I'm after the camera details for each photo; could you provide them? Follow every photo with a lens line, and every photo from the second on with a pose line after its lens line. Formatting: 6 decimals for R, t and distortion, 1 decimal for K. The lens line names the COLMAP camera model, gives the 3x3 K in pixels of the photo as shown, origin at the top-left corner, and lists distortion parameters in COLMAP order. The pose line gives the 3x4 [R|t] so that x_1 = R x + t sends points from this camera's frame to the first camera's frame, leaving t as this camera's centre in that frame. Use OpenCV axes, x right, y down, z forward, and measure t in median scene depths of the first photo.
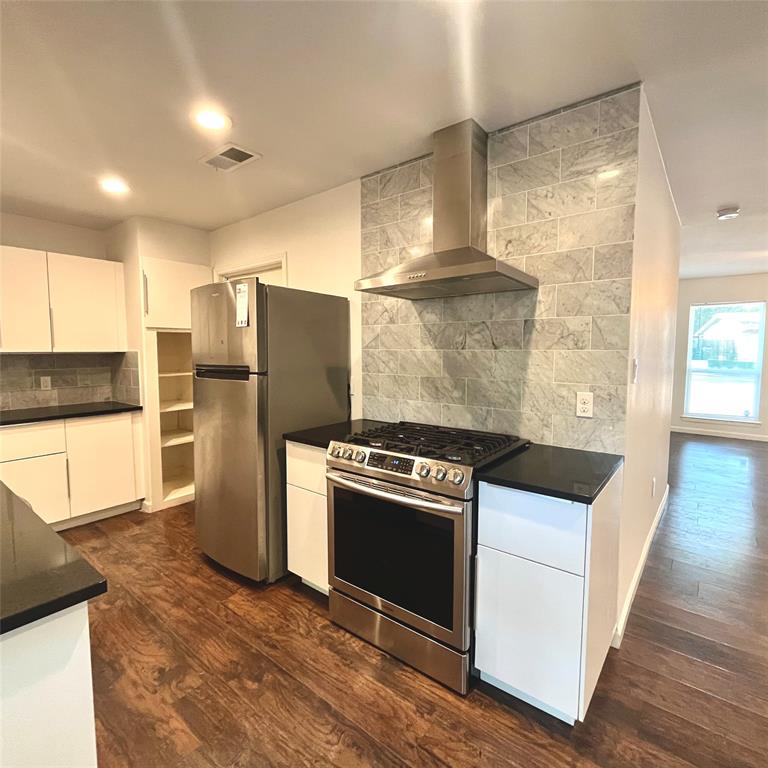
lens RADIAL K [[416.5, 0, 380.3], [0, 416.5, 385.8], [0, 0, 1]] dist [-0.003132, 0.000530]
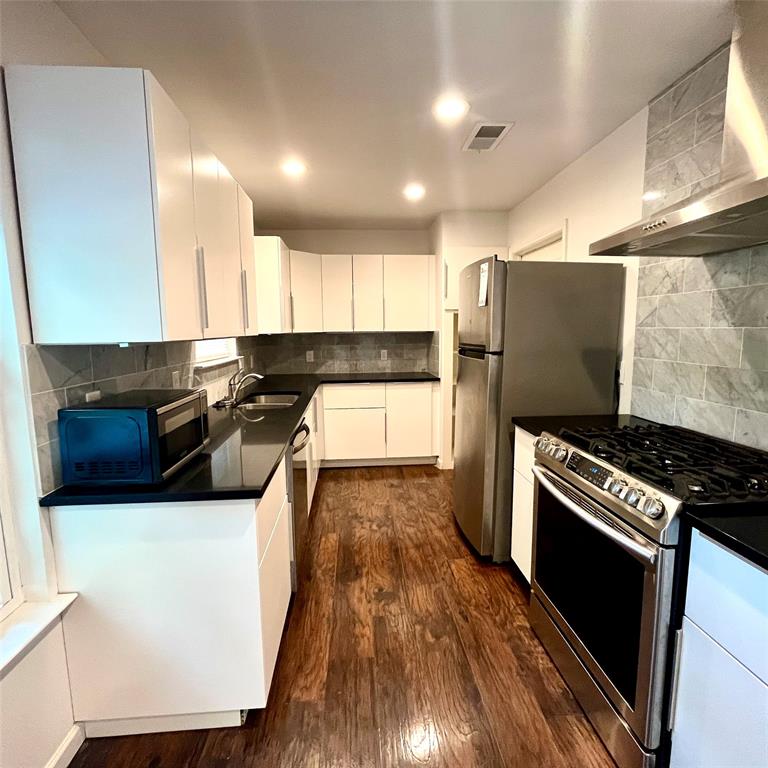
lens RADIAL K [[416.5, 0, 381.8], [0, 416.5, 385.7], [0, 0, 1]] dist [-0.003132, 0.000530]
pose [[0.677787, 0.093074, -0.729344, 0.244364], [-0.055455, 0.995601, 0.075517, -0.011585], [0.733164, -0.010739, 0.679967, 0.121658]]
